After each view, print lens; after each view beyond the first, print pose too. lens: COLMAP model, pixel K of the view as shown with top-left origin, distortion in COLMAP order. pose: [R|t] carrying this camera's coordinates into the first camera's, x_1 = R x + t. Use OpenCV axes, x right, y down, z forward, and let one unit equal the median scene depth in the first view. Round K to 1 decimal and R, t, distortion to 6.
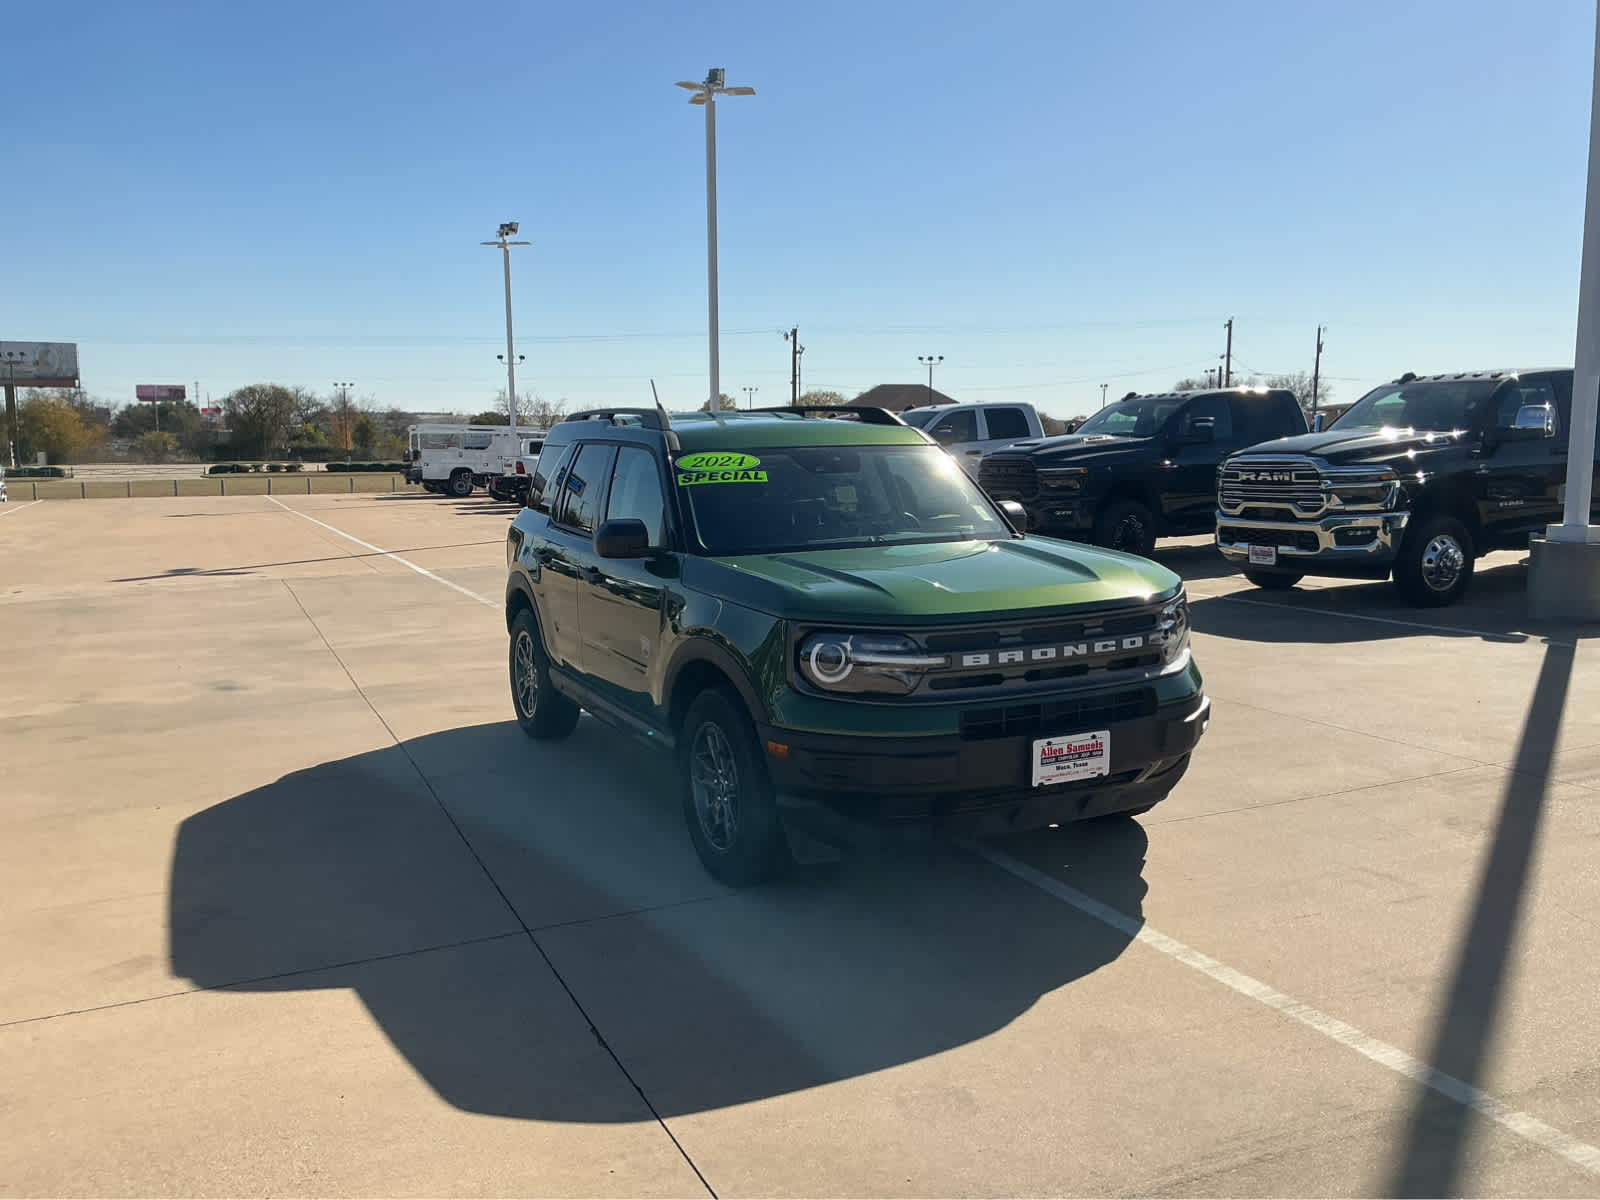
lens RADIAL K [[1311.6, 0, 800.0], [0, 1311.6, 600.0], [0, 0, 1]] dist [0.081312, -0.157799]
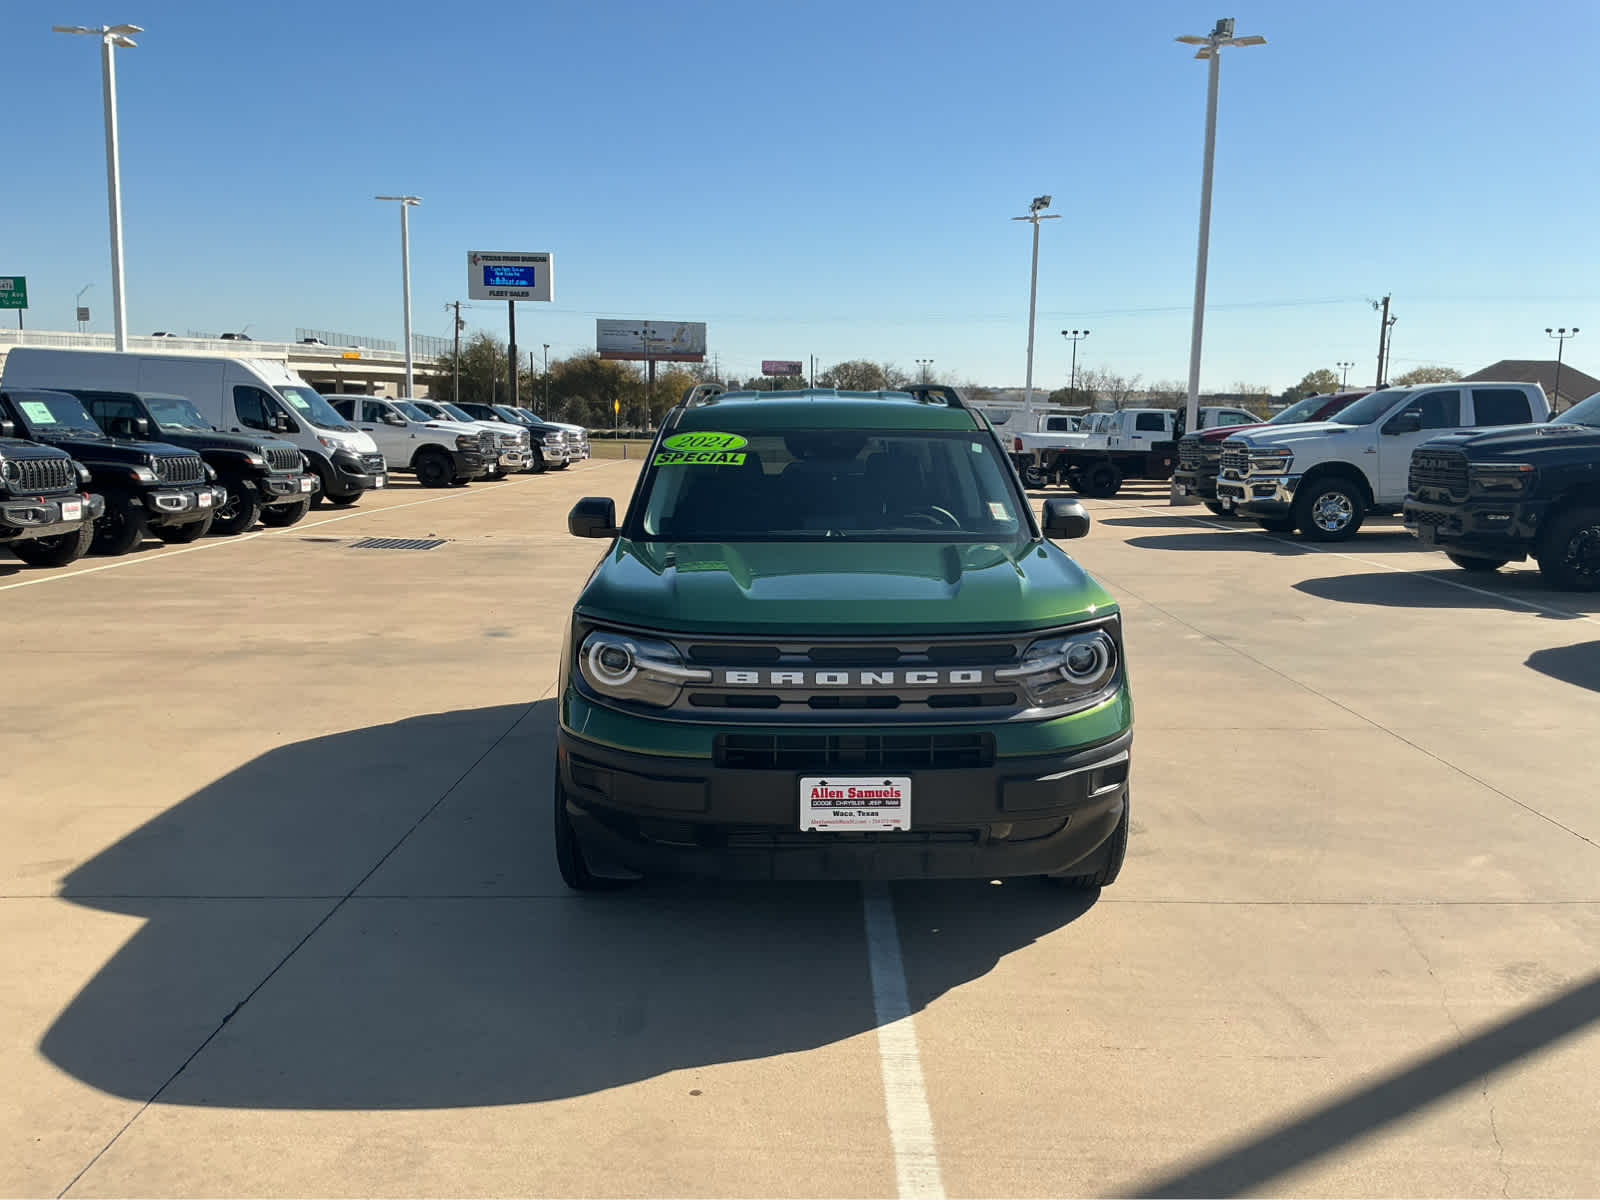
lens RADIAL K [[1311.6, 0, 800.0], [0, 1311.6, 600.0], [0, 0, 1]] dist [0.081312, -0.157799]
pose [[0.908955, 0.080589, -0.409031, 0.502734], [-0.073237, 0.996747, 0.033636, -0.036581], [0.410412, -0.000617, 0.911900, 0.210011]]
